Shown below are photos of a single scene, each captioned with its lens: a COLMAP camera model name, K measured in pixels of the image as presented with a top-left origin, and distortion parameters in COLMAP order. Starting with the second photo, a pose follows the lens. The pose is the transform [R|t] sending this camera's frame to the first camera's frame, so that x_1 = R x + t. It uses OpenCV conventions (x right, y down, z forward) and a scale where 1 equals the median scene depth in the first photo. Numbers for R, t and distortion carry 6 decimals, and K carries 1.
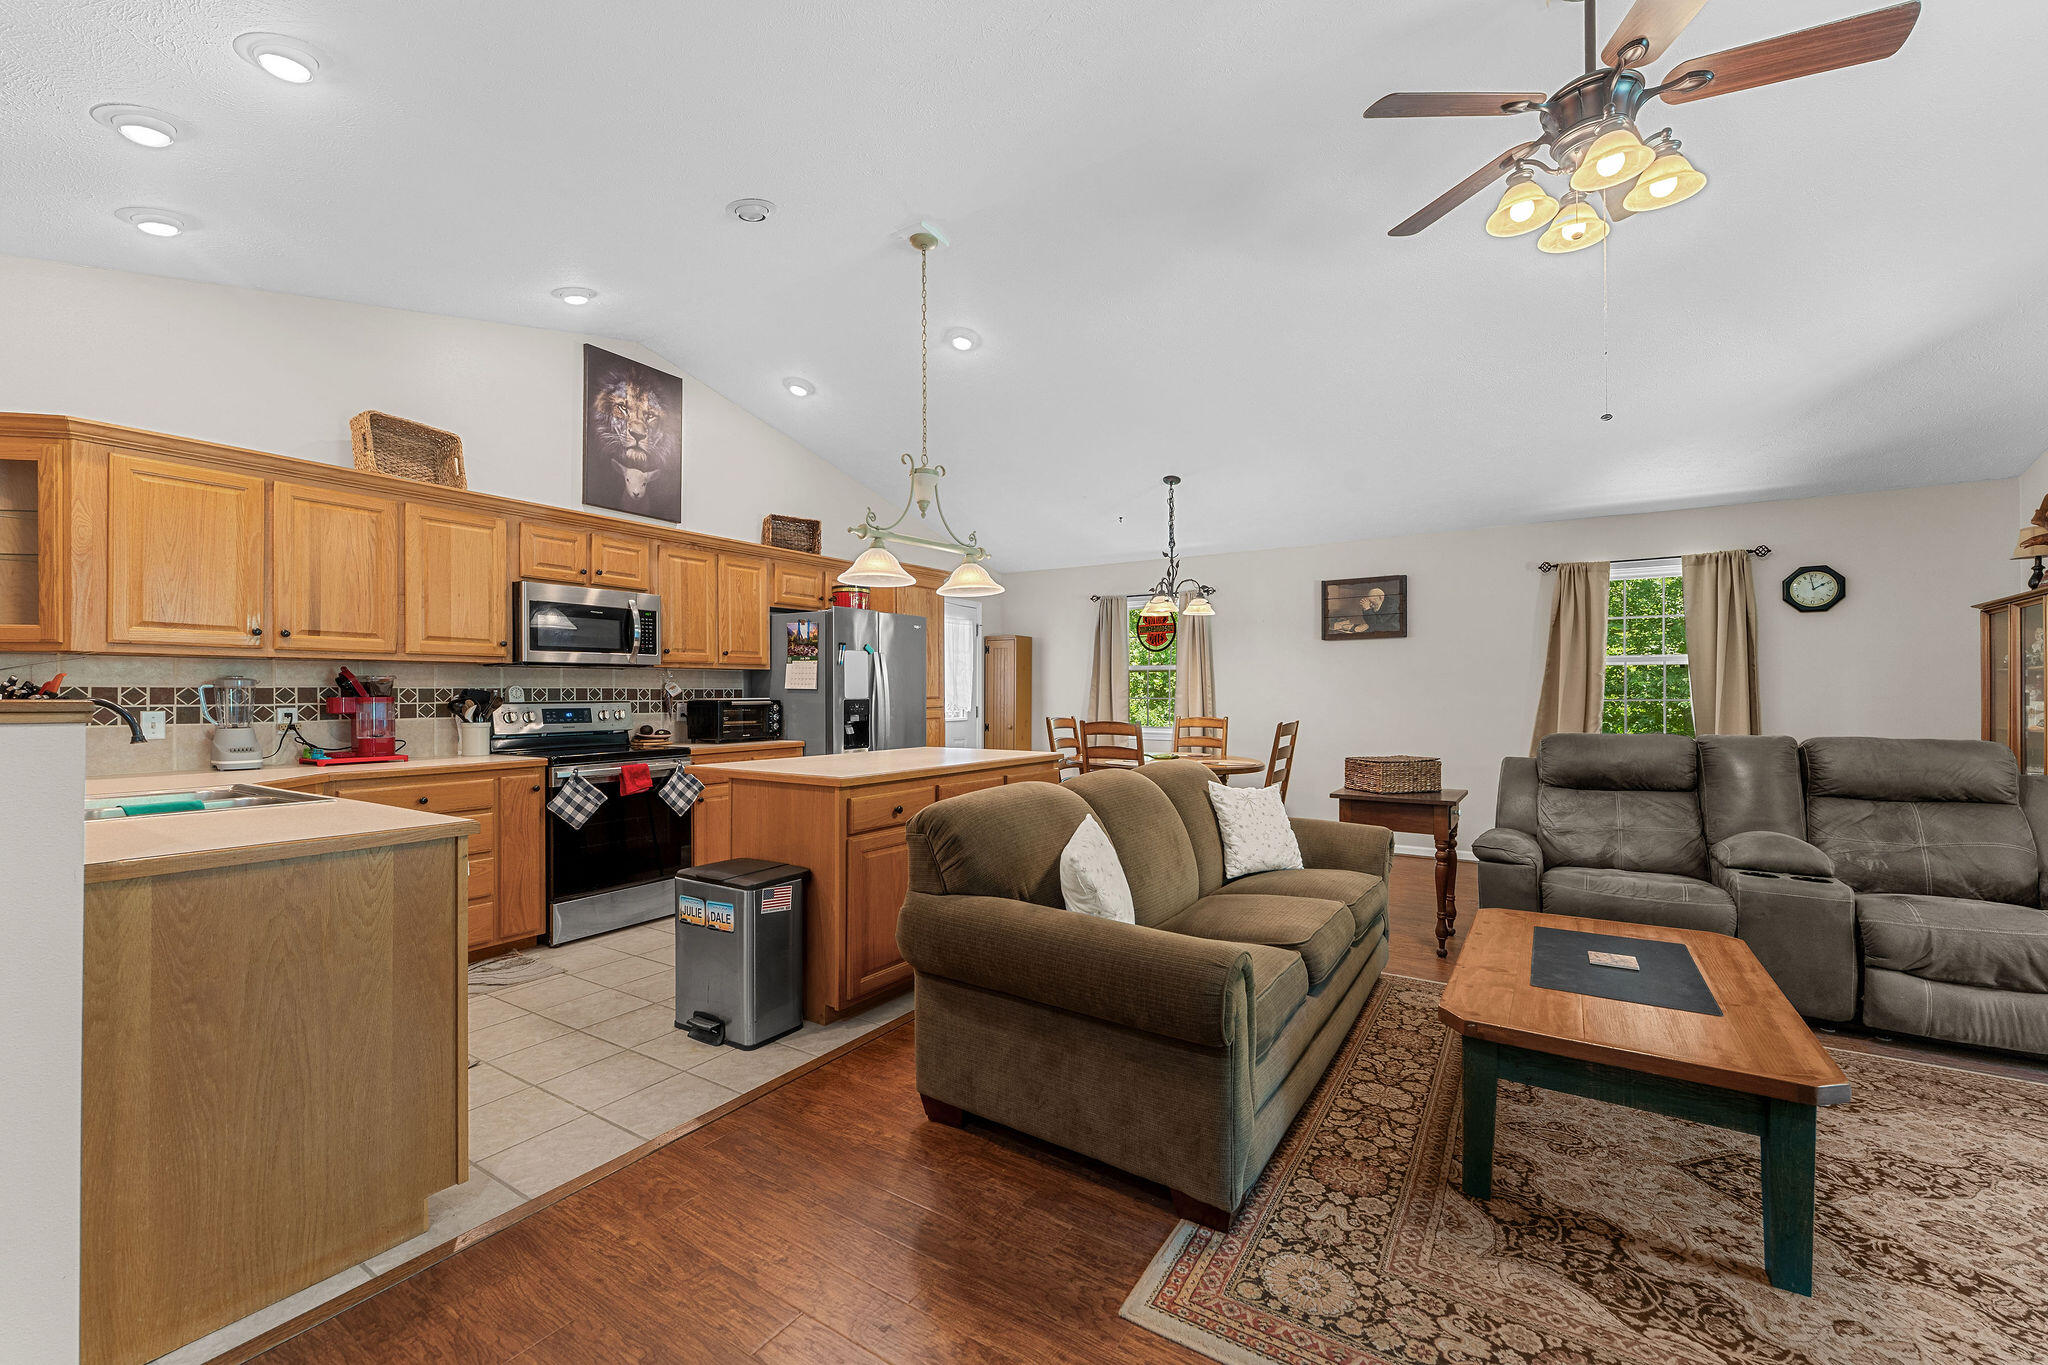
lens RADIAL K [[825.5, 0, 1036.7], [0, 825.5, 690.3], [0, 0, 1]] dist [0.000561, -0.001255]
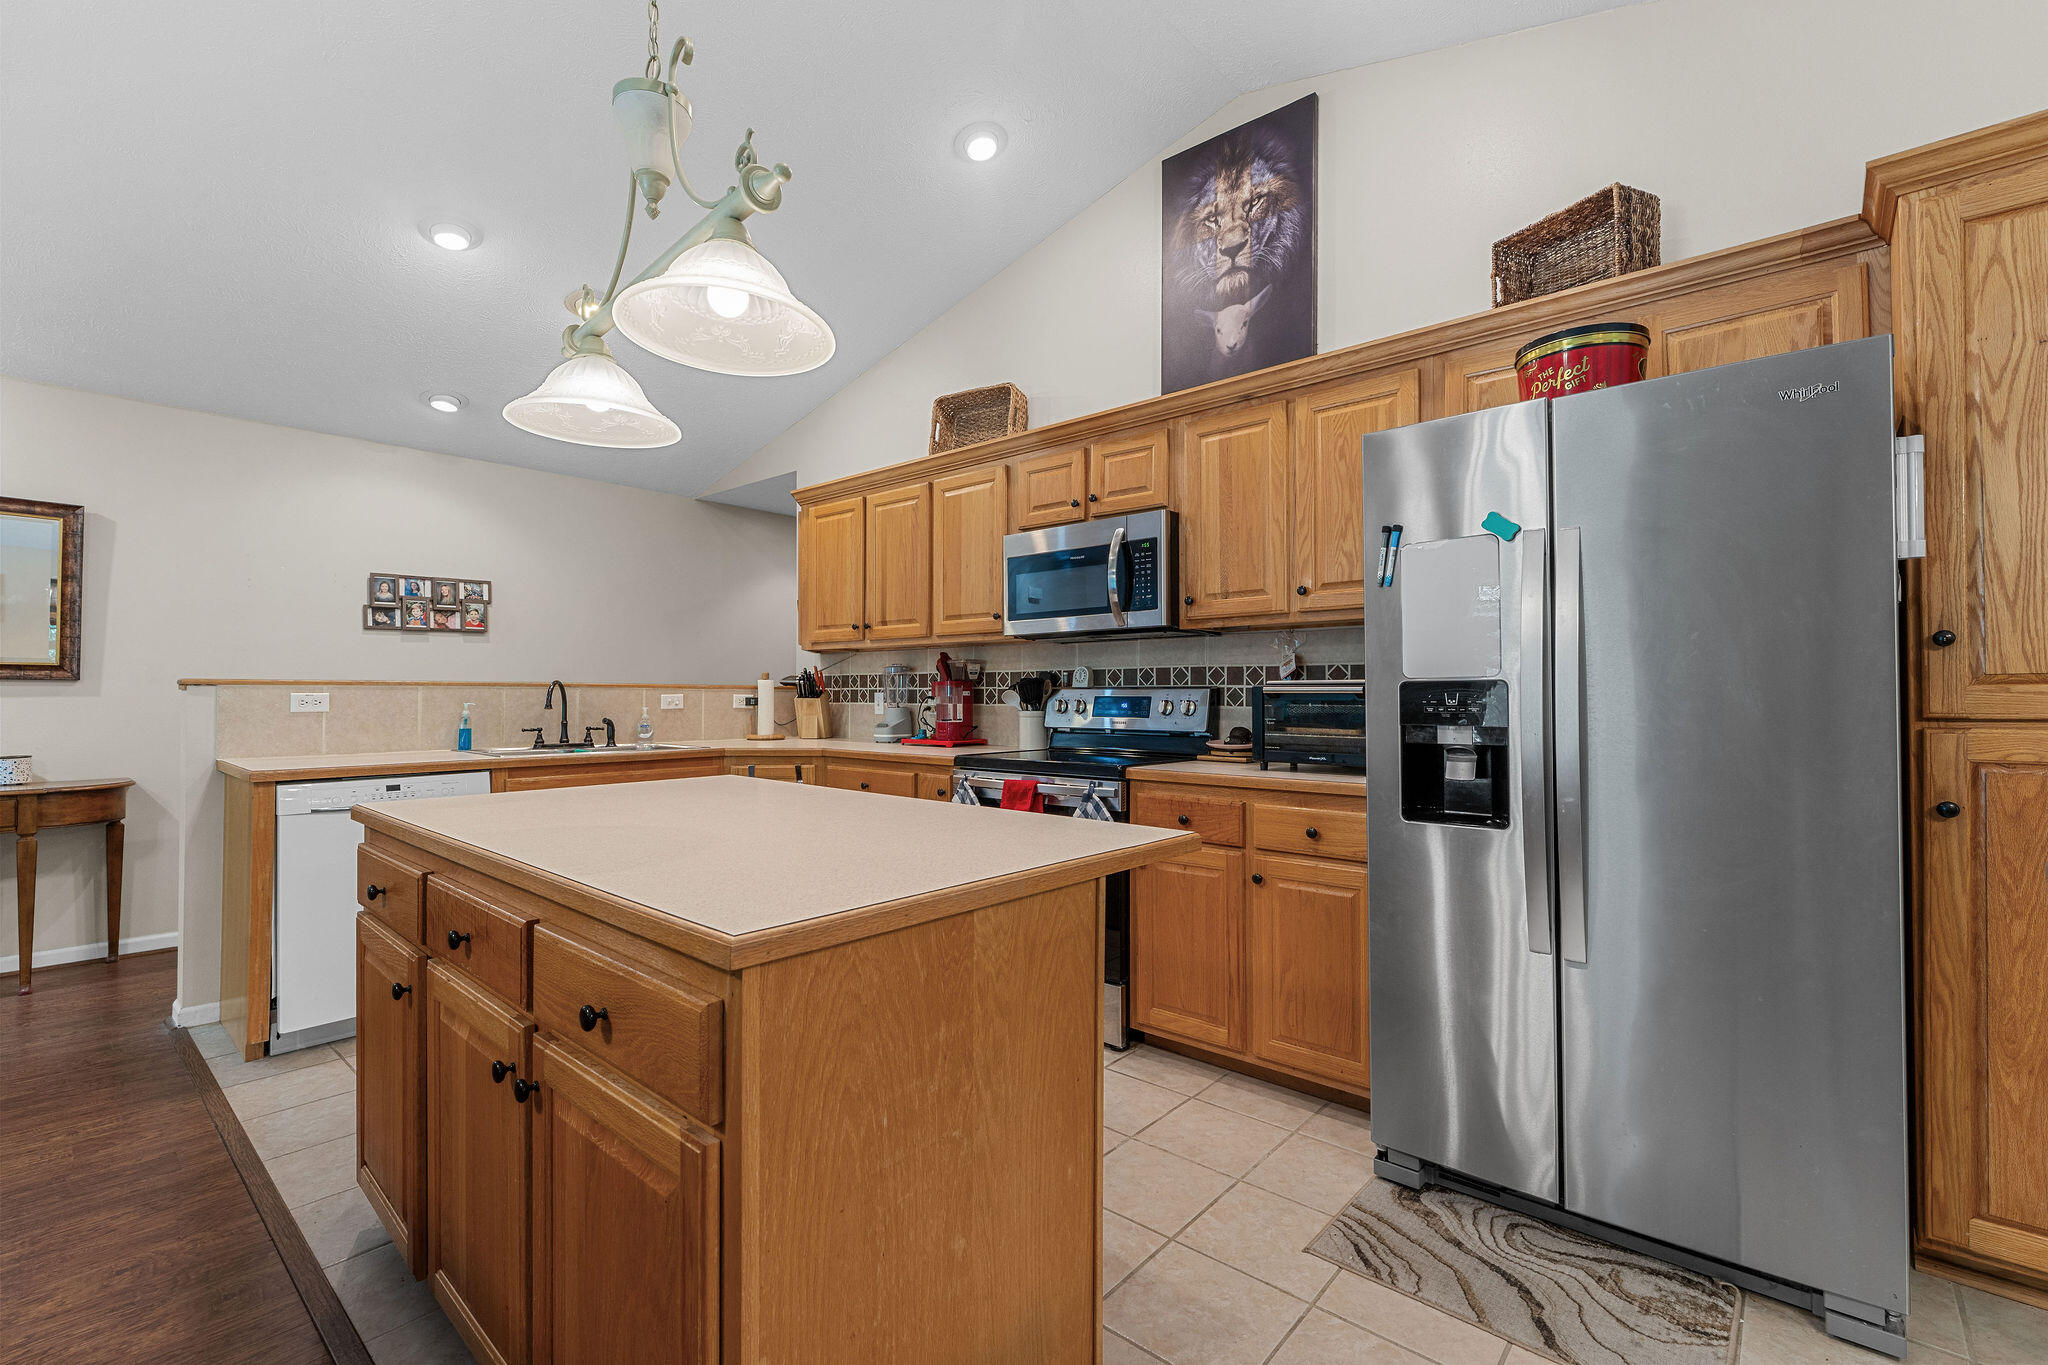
lens RADIAL K [[901.7, 0, 1005.6], [0, 901.7, 688.7], [0, 0, 1]] dist [-0.001471, 0.000389]
pose [[-0.175368, -0.001521, -0.984502, 0.239552], [0.004902, 0.999985, -0.002418, 0.018580], [0.984491, -0.005250, -0.175358, 1.150738]]
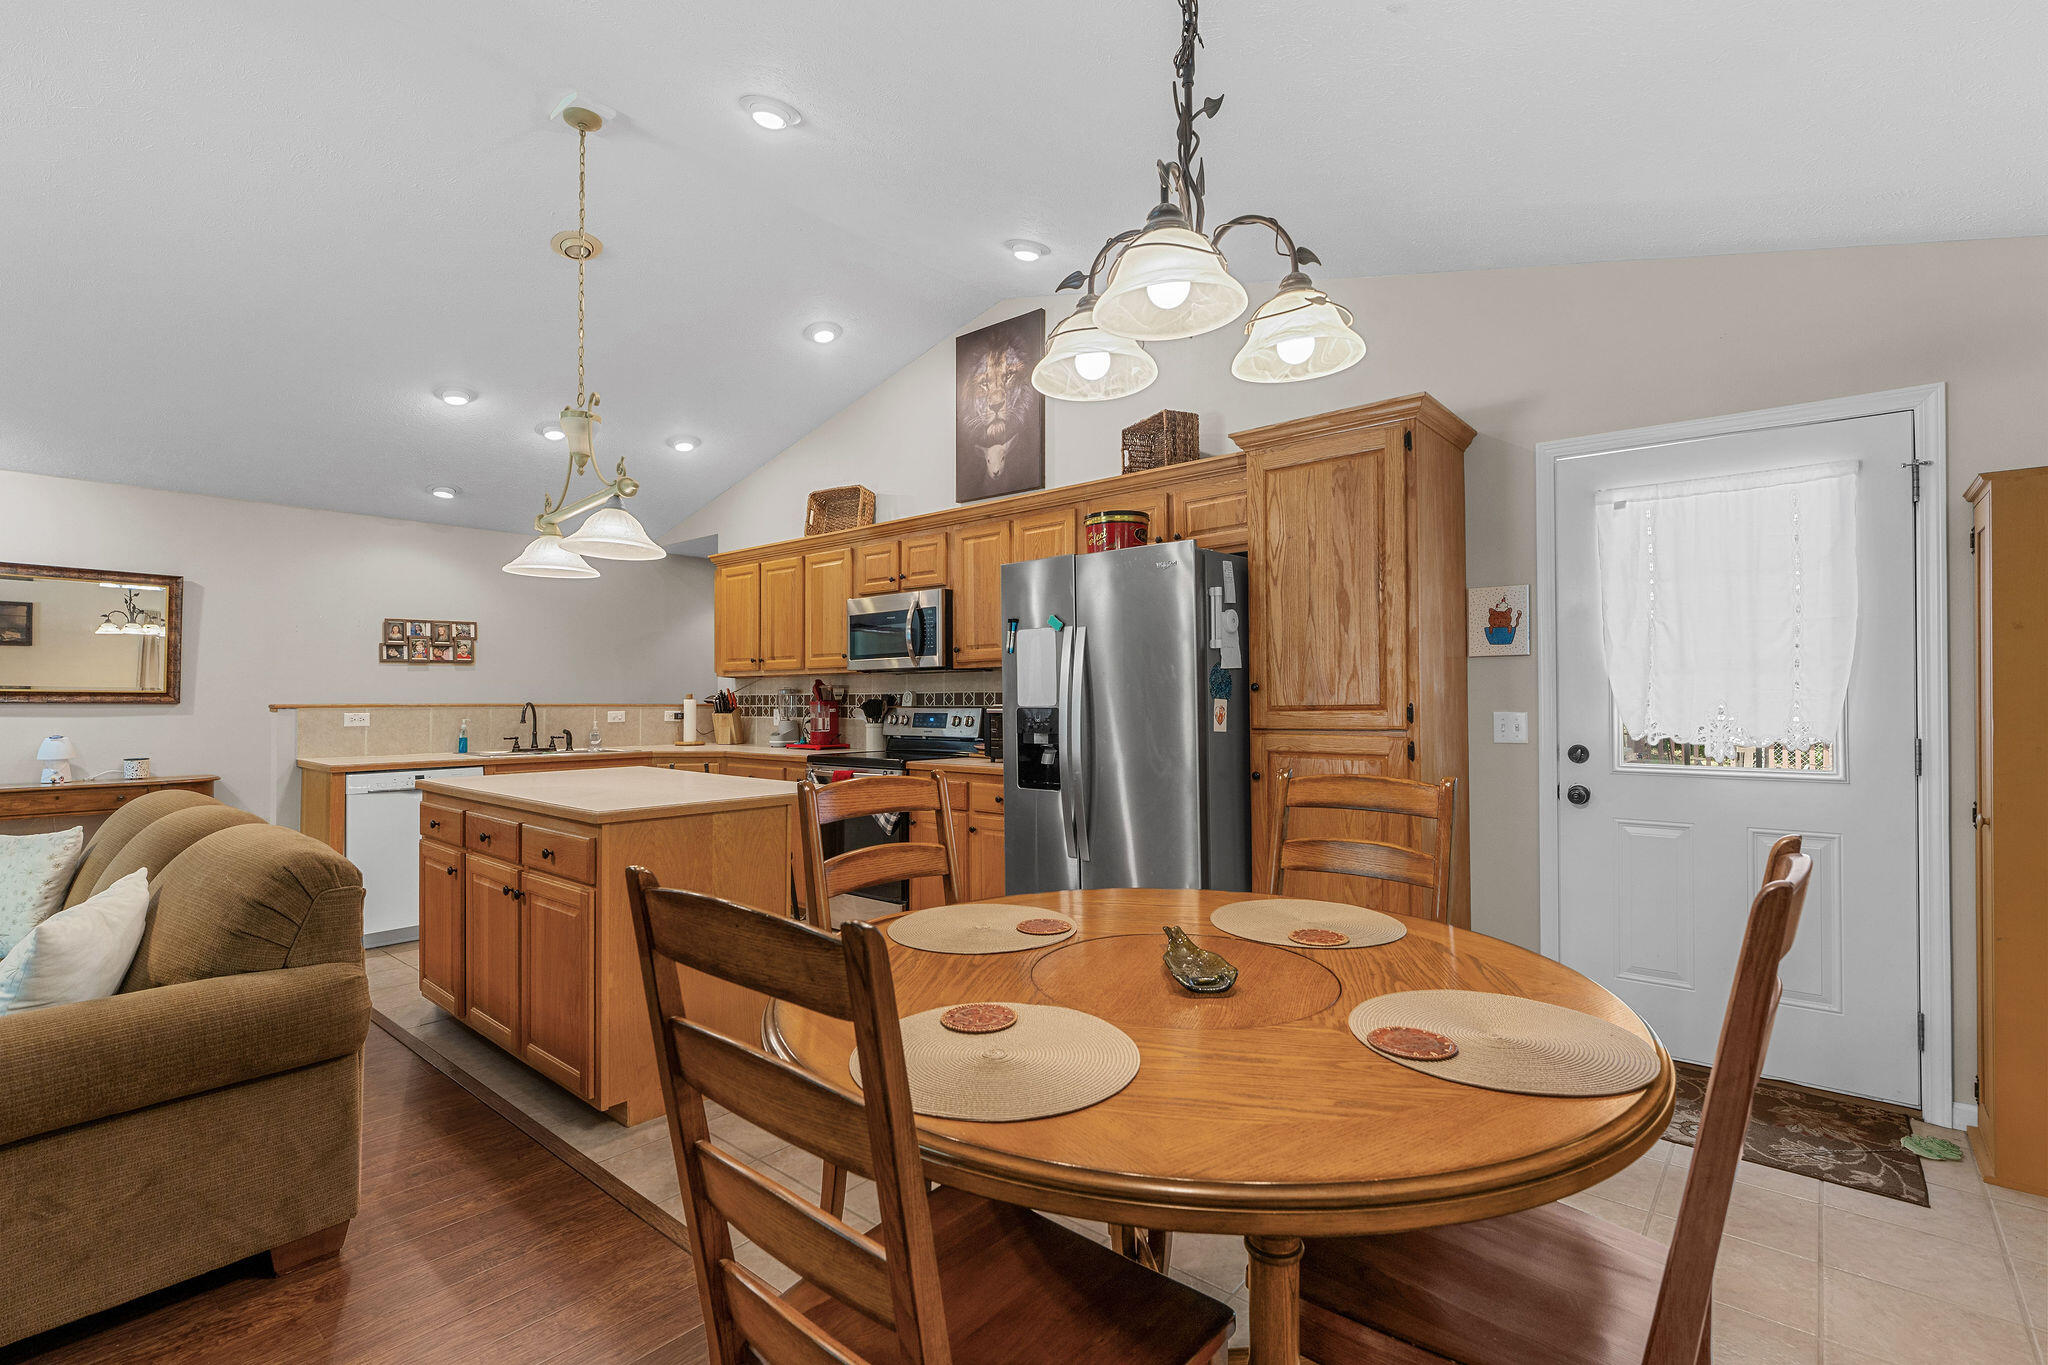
lens RADIAL K [[938.6, 0, 1007.7], [0, 938.6, 689.3], [0, 0, 1]] dist [-0.002844, -0.001039]
pose [[-0.162641, -0.006871, -0.986661, 0.610953], [0.008149, 0.999932, -0.008306, 0.003525], [0.986652, -0.009391, -0.162574, 1.420692]]
